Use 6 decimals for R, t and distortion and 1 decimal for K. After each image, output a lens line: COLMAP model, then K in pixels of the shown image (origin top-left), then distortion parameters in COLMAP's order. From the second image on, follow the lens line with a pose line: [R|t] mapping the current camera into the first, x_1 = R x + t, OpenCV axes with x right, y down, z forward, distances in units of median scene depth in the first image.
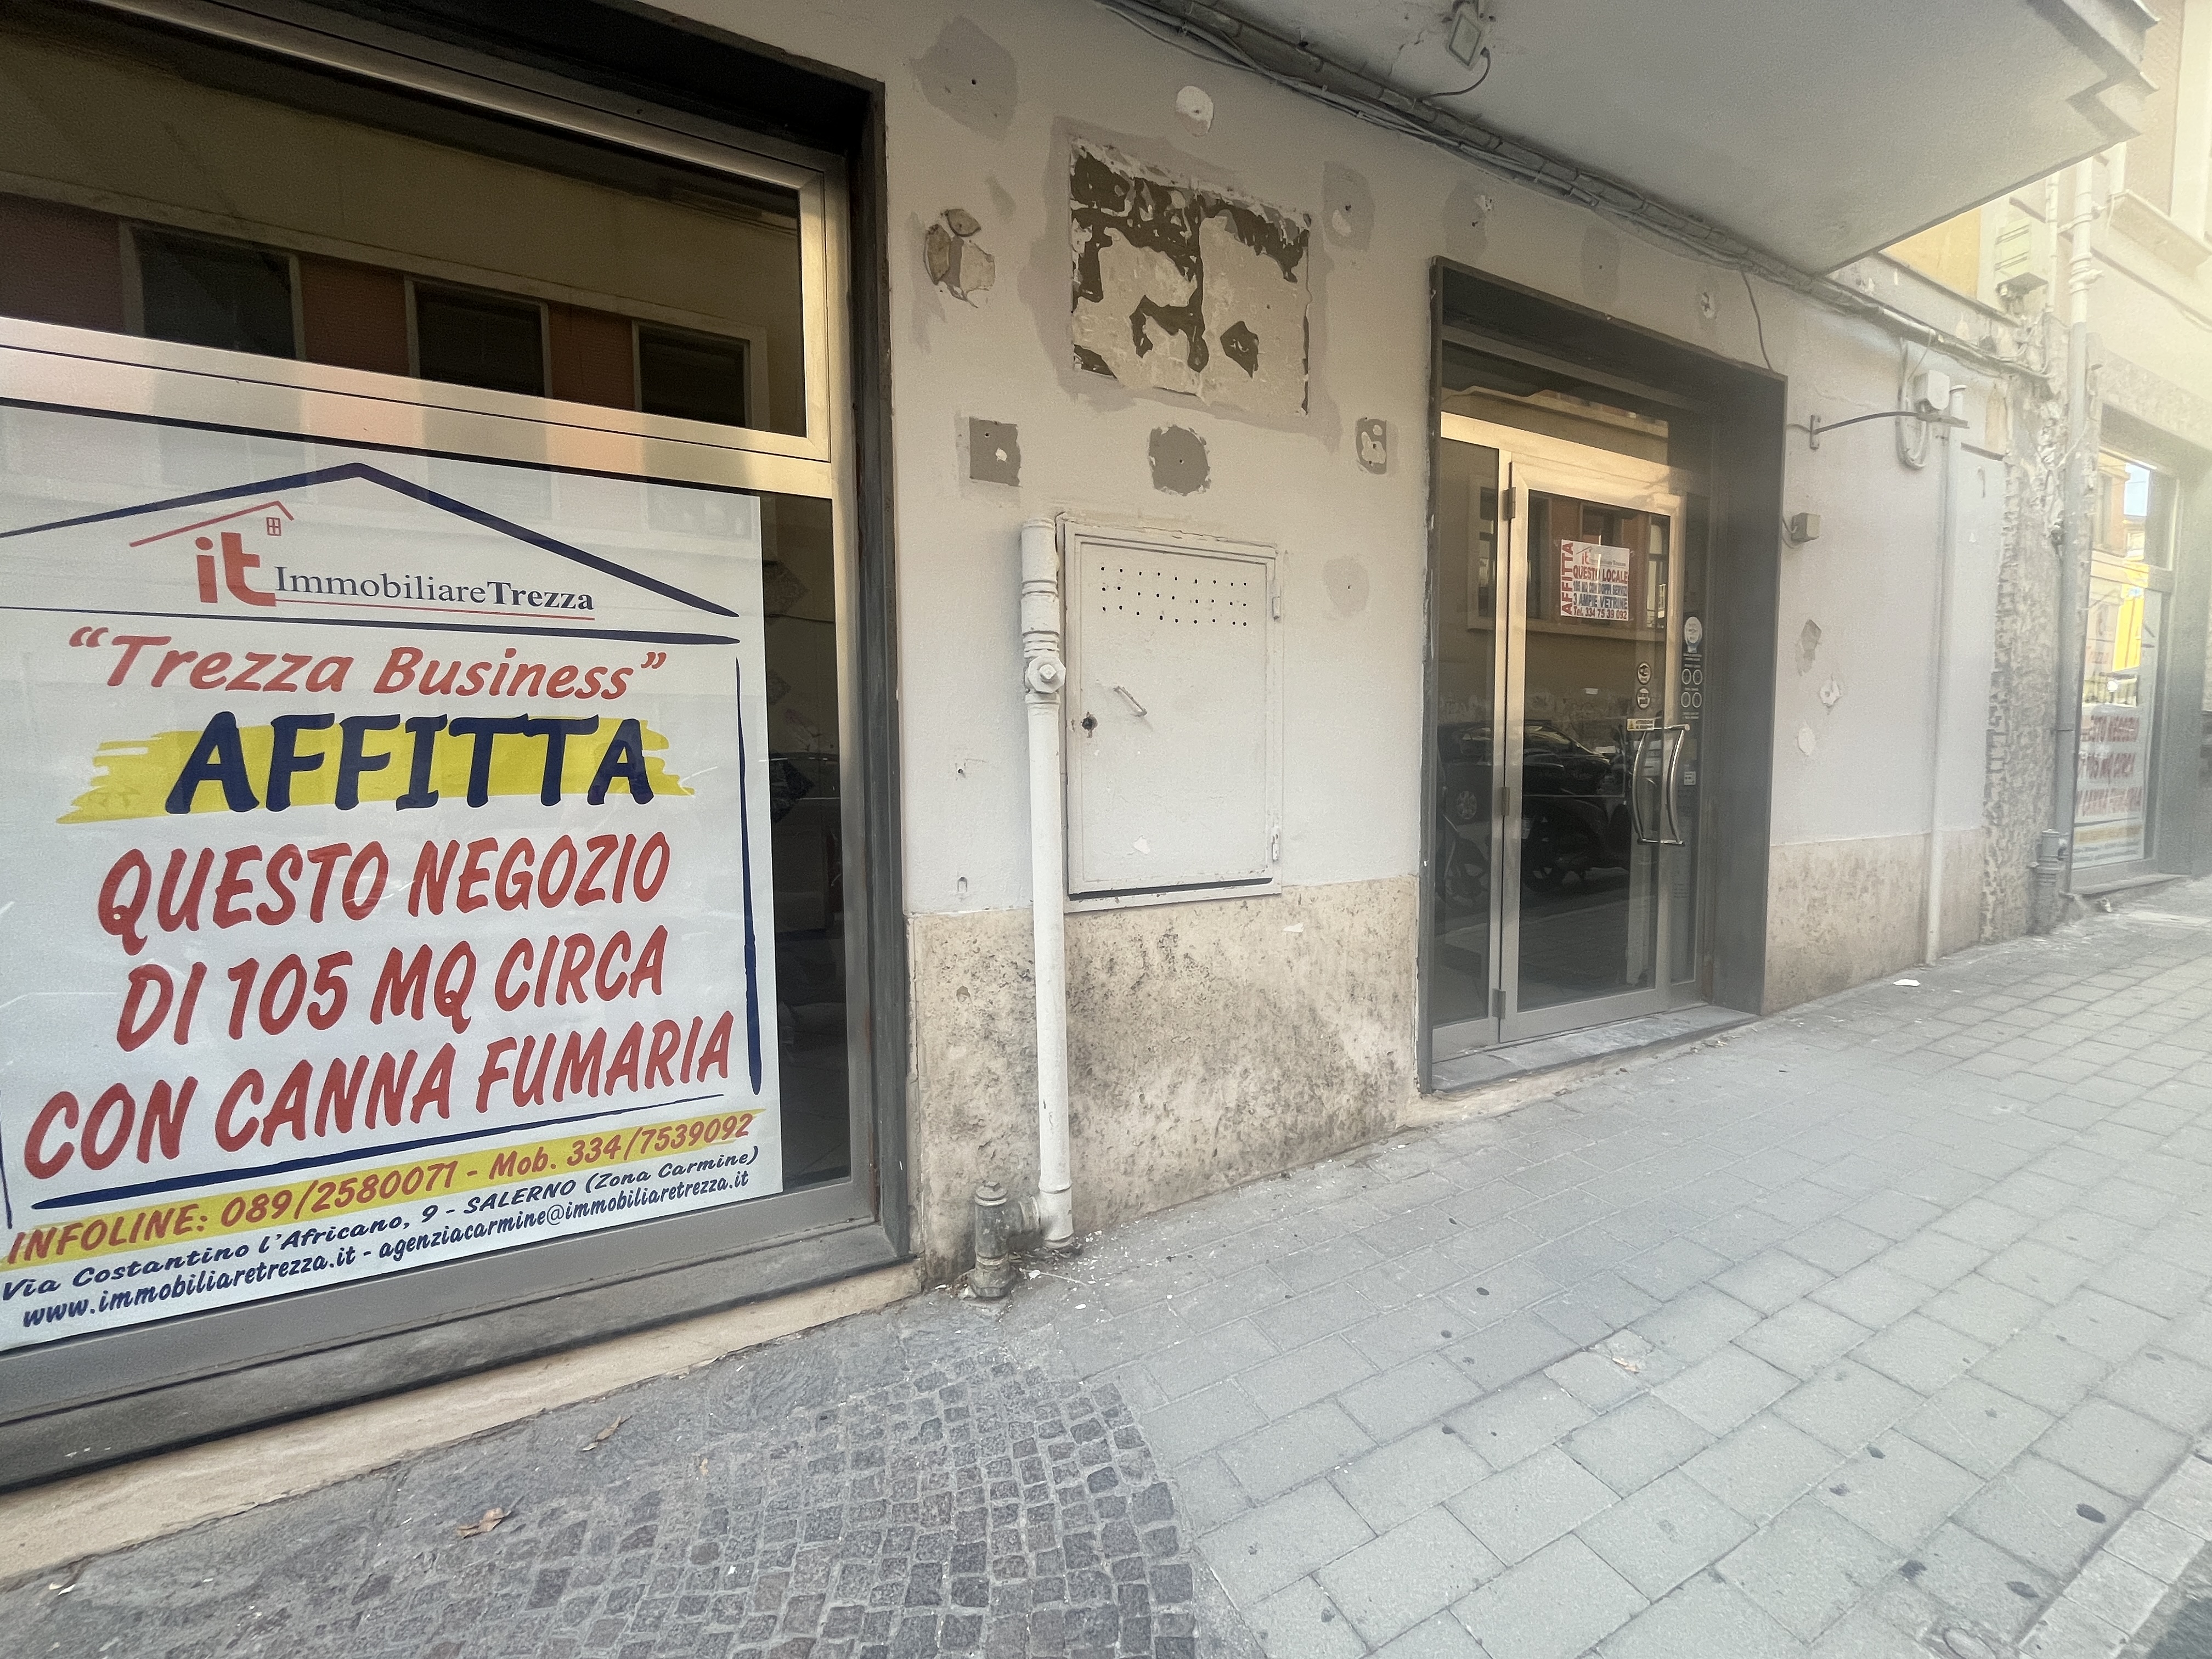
lens RADIAL K [[894.6, 0, 1105.9], [0, 894.6, 834.0], [0, 0, 1]] dist [-0.001332, -0.000929]
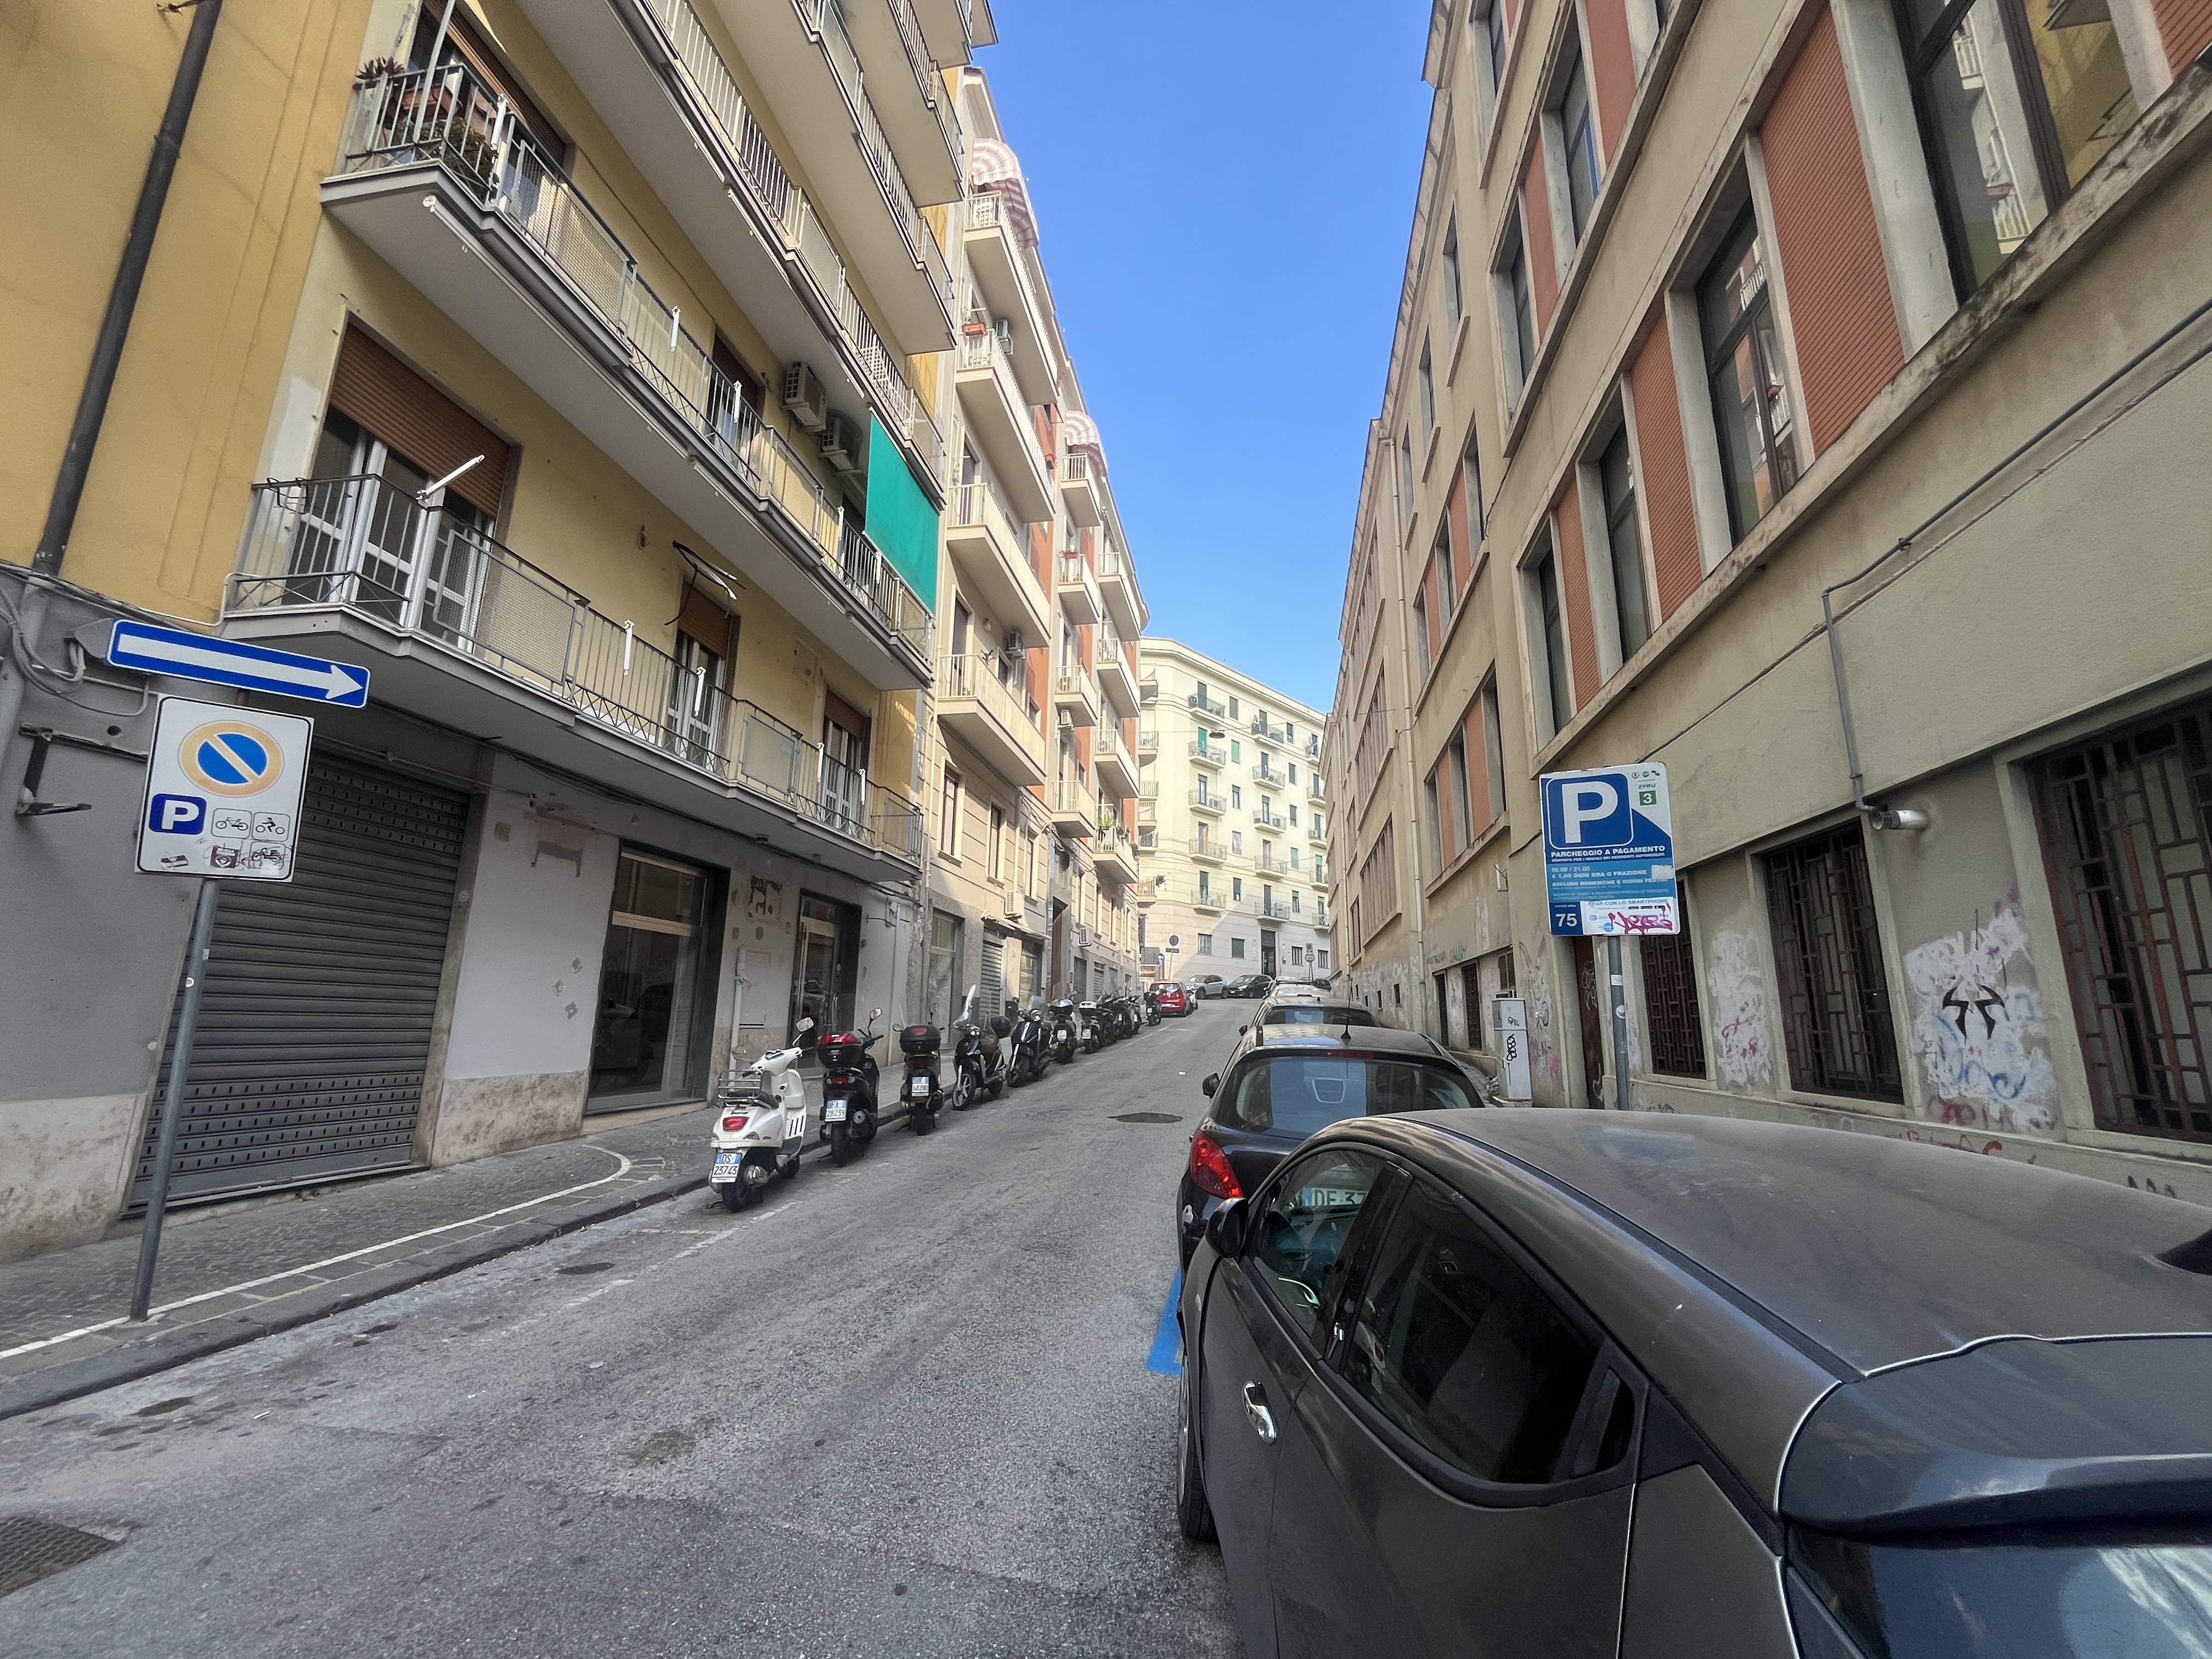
lens RADIAL K [[894.6, 0, 1110.7], [0, 894.6, 836.7], [0, 0, 1]] dist [-0.001332, -0.000929]
pose [[0.594085, 0.186111, 0.782576, -2.971597], [0.035405, 0.965875, -0.256579, 0.422573], [-0.803623, 0.180137, 0.567222, -3.726046]]
